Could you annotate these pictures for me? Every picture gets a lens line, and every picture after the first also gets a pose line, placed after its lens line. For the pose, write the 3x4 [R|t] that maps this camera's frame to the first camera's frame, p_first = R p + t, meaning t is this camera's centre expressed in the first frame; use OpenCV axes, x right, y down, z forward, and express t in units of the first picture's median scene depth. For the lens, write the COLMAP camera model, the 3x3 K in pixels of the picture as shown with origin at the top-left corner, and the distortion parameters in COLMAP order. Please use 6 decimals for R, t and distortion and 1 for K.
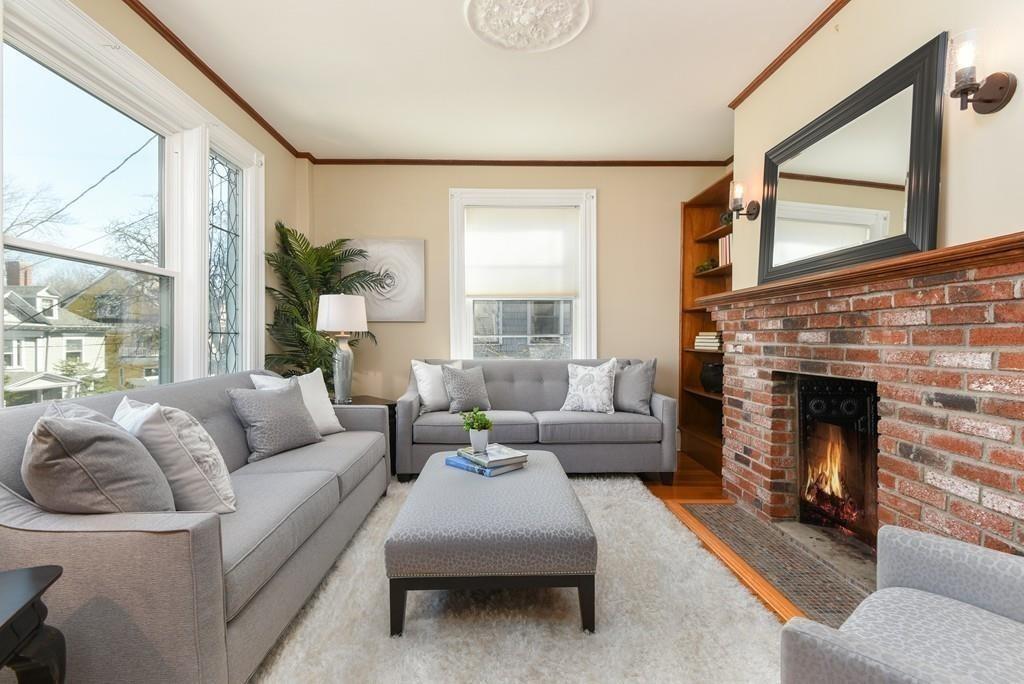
lens RADIAL K [[468.3, 0, 497.7], [0, 468.3, 330.4], [0, 0, 1]] dist [-0.001155, -0.002036]
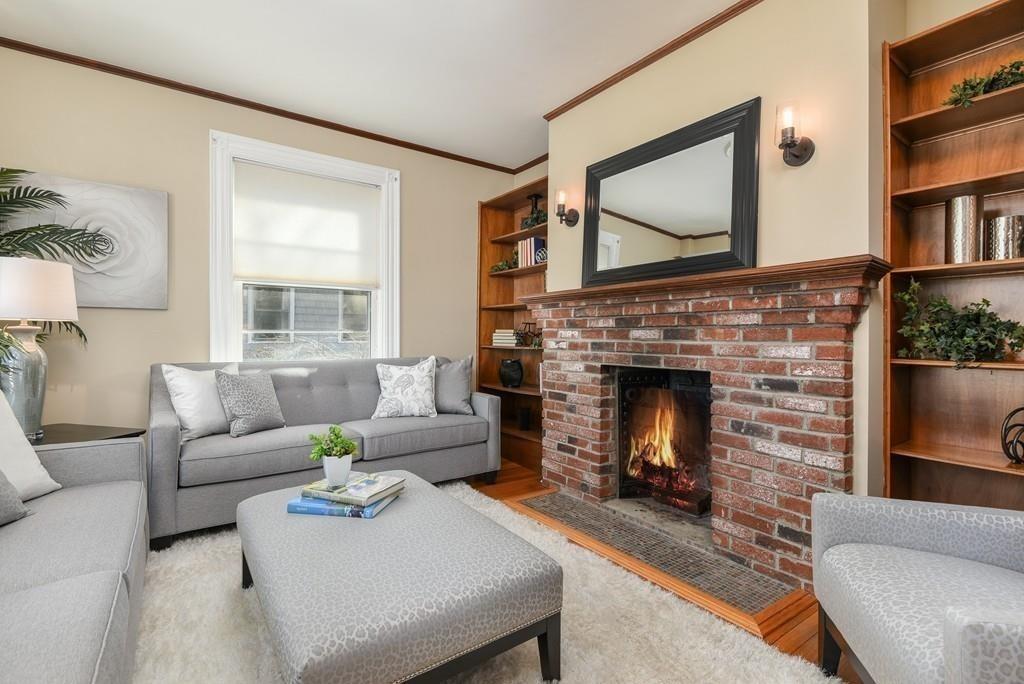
lens RADIAL K [[468.3, 0, 497.7], [0, 468.3, 330.4], [0, 0, 1]] dist [-0.001155, -0.002036]
pose [[0.824408, 0.011963, 0.565870, -0.239328], [-0.014207, 0.999899, -0.000441, 0.009235], [-0.565818, -0.007676, 0.824495, 0.233672]]
